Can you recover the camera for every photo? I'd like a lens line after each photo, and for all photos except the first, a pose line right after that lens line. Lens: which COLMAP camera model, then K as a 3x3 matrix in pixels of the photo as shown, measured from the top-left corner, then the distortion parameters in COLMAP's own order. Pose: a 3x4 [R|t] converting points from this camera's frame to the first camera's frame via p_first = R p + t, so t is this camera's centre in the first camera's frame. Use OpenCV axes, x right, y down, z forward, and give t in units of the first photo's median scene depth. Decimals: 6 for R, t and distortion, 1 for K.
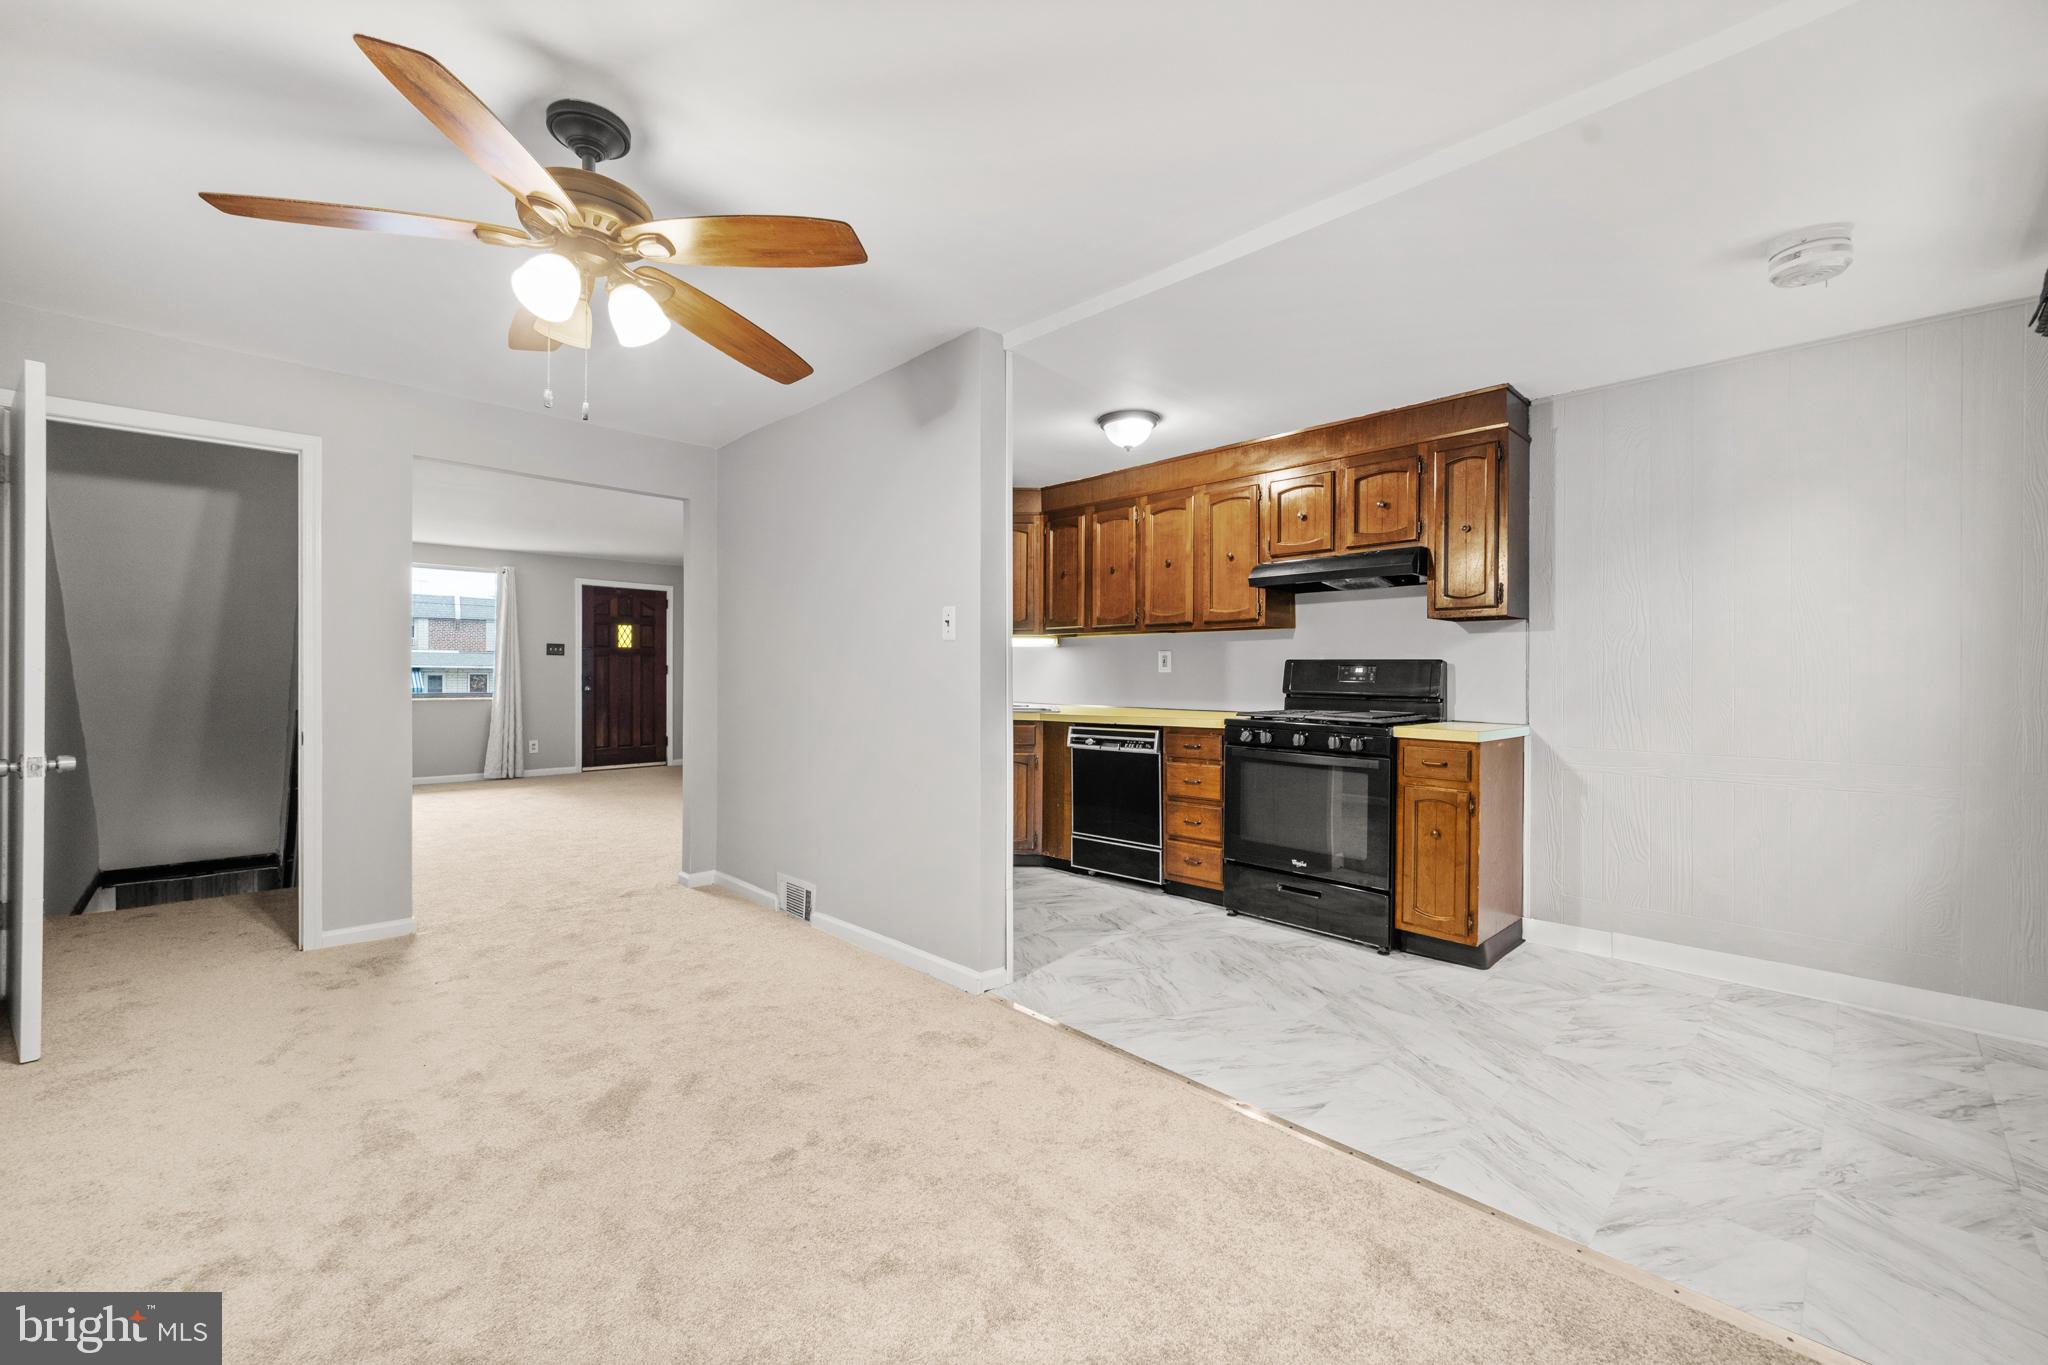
lens RADIAL K [[820.2, 0, 1016.2], [0, 820.2, 679.7], [0, 0, 1]] dist [-0.015805, -0.000301]
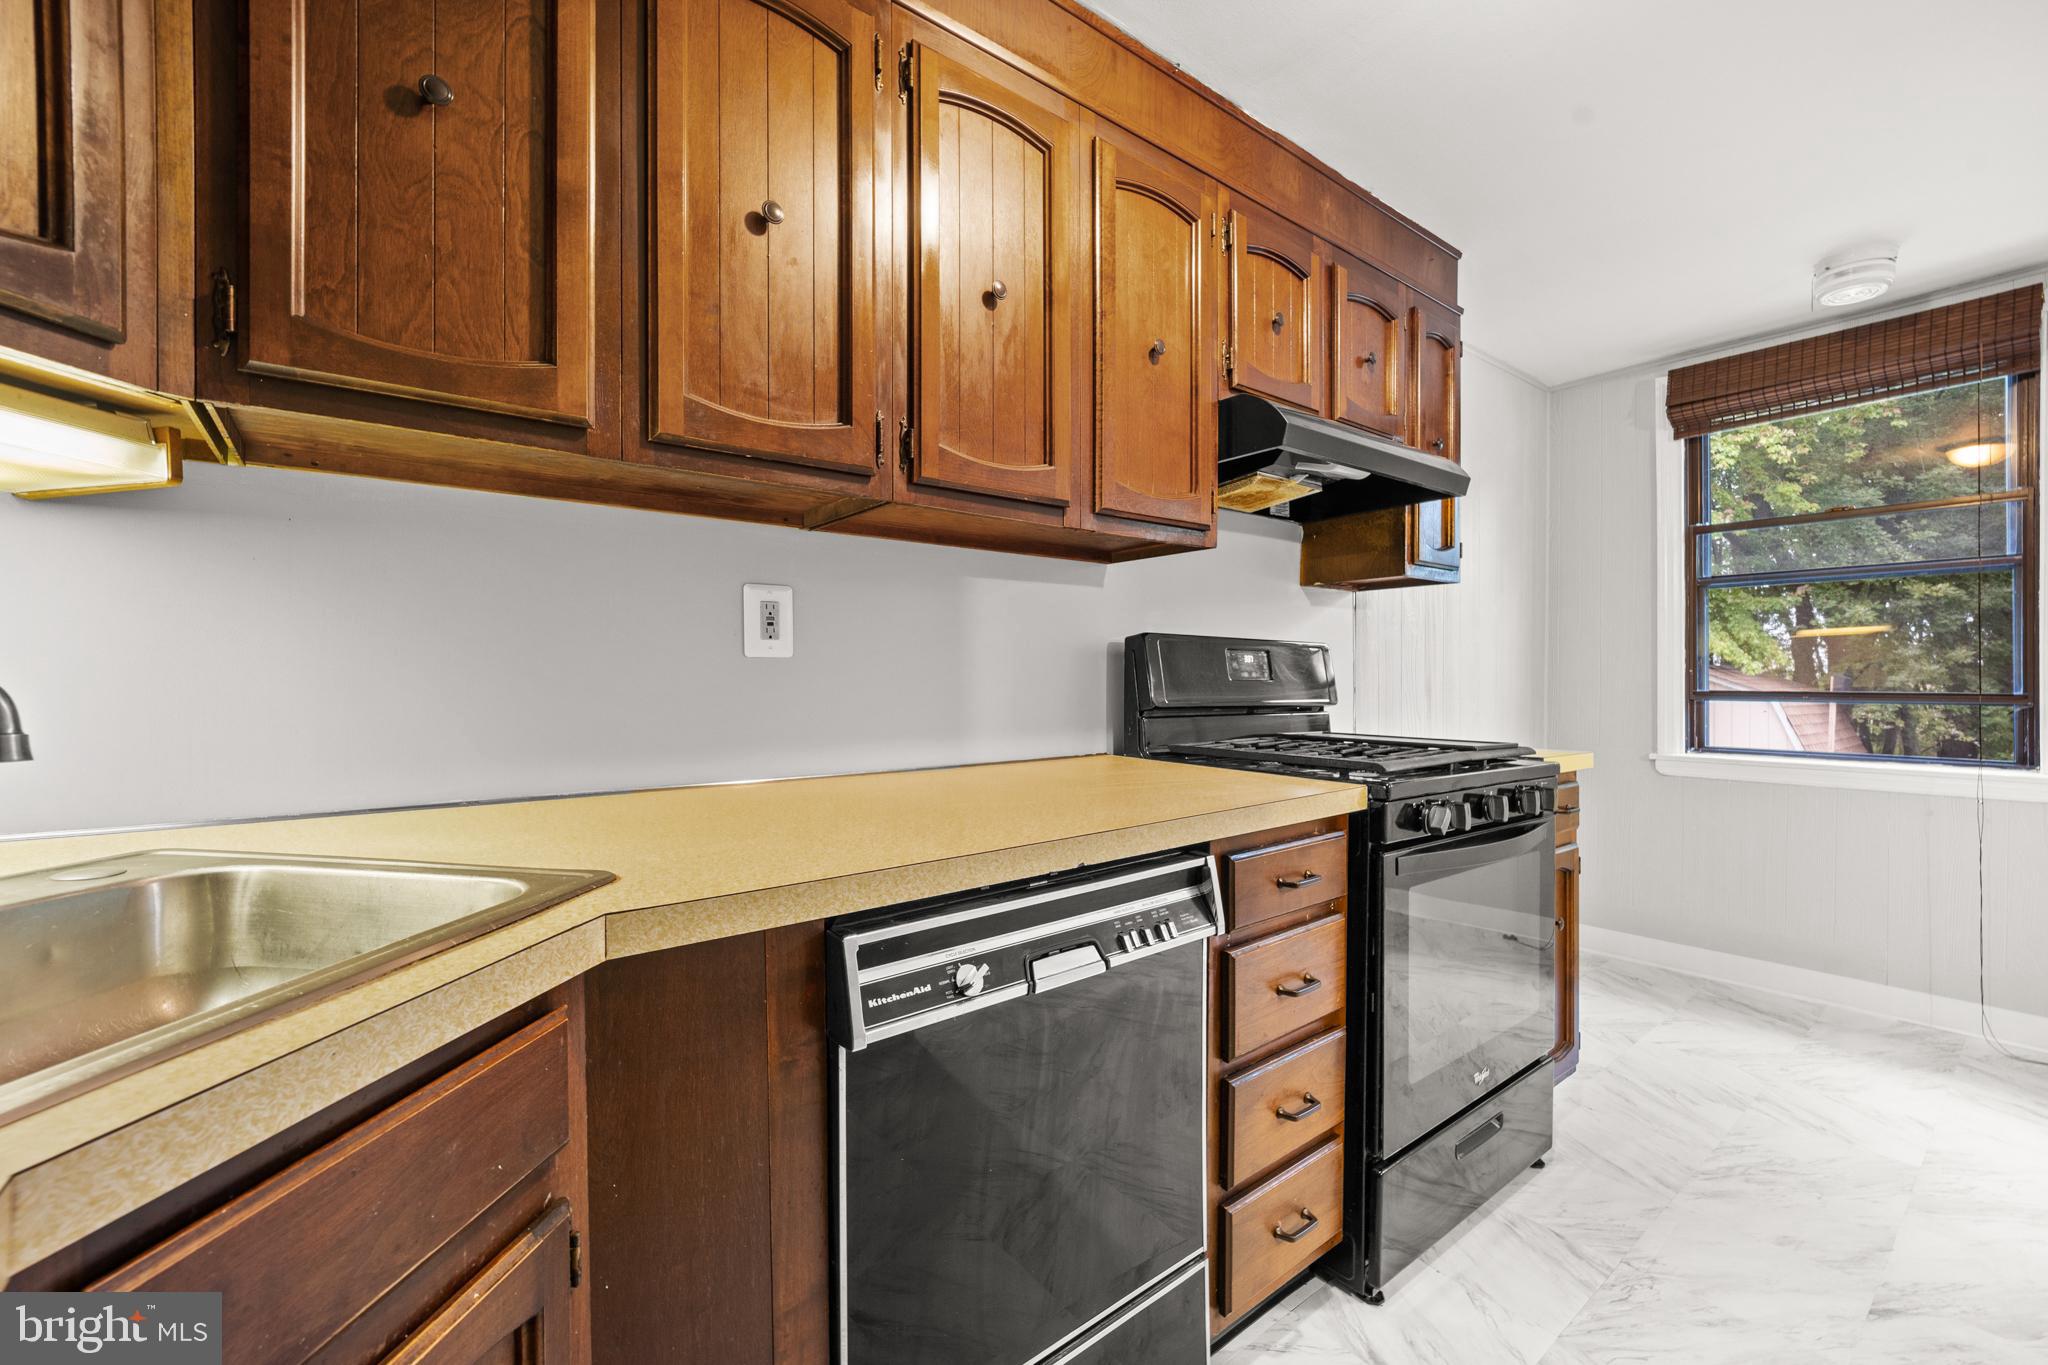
lens RADIAL K [[820.2, 0, 1017.0], [0, 820.2, 683.9], [0, 0, 1]] dist [-0.015805, -0.000301]
pose [[0.141645, -0.013429, 0.989826, -0.132839], [0.005296, 0.999904, 0.012808, -0.003444], [-0.989903, 0.003428, 0.141702, 1.124972]]
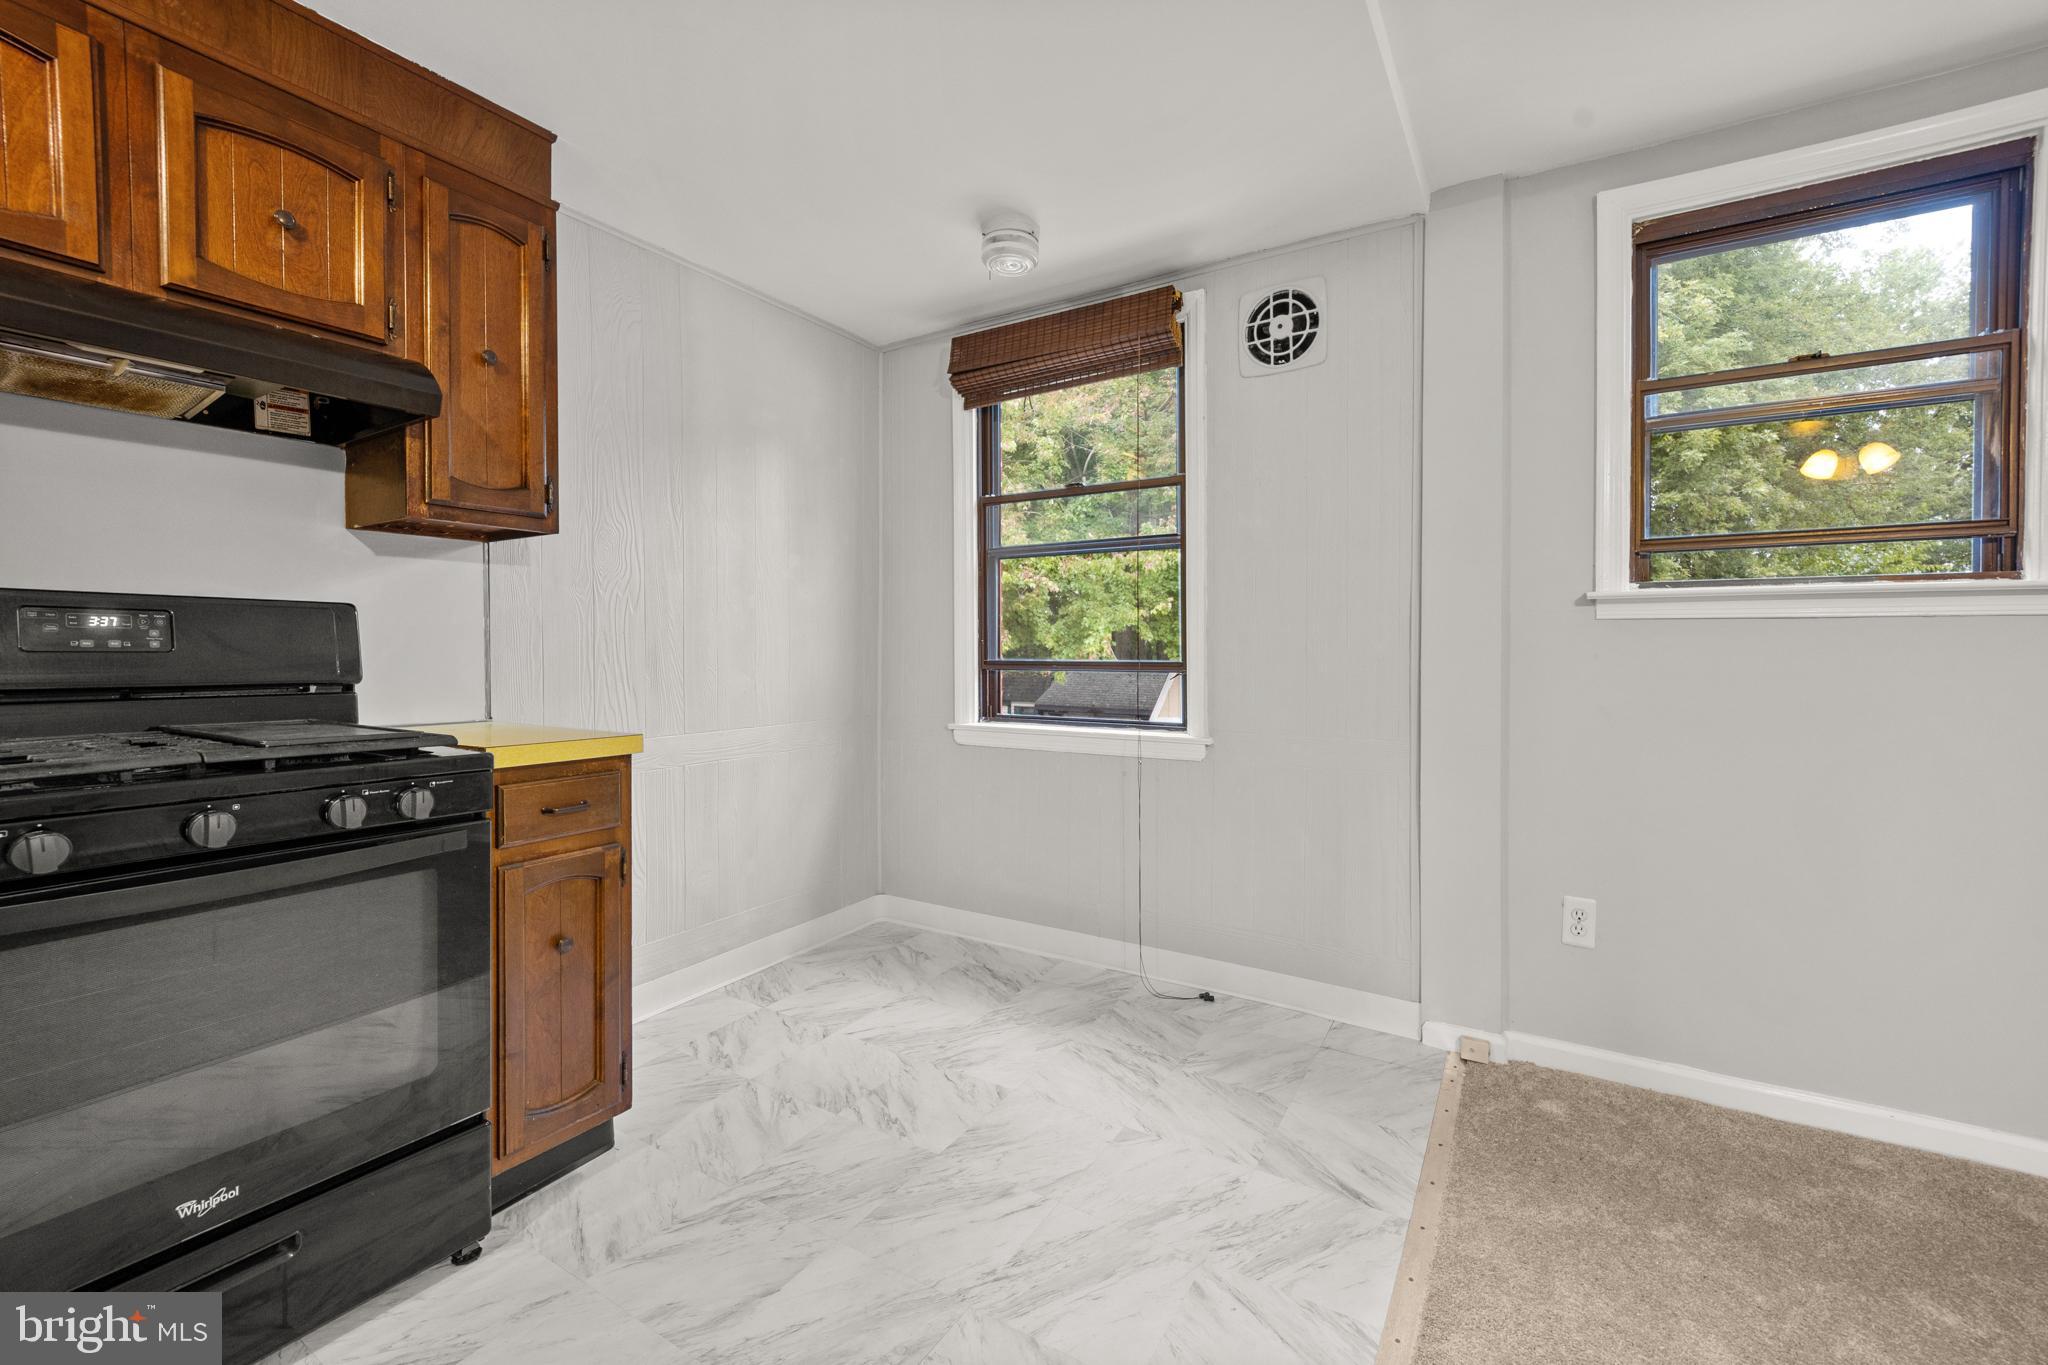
lens RADIAL K [[820.2, 0, 1043.1], [0, 820.2, 666.4], [0, 0, 1]] dist [-0.015805, -0.000301]
pose [[-0.258654, -0.024879, 0.965650, -0.046824], [0.006297, 0.999604, 0.027441, 0.001689], [-0.965950, 0.013179, -0.258395, 0.713726]]
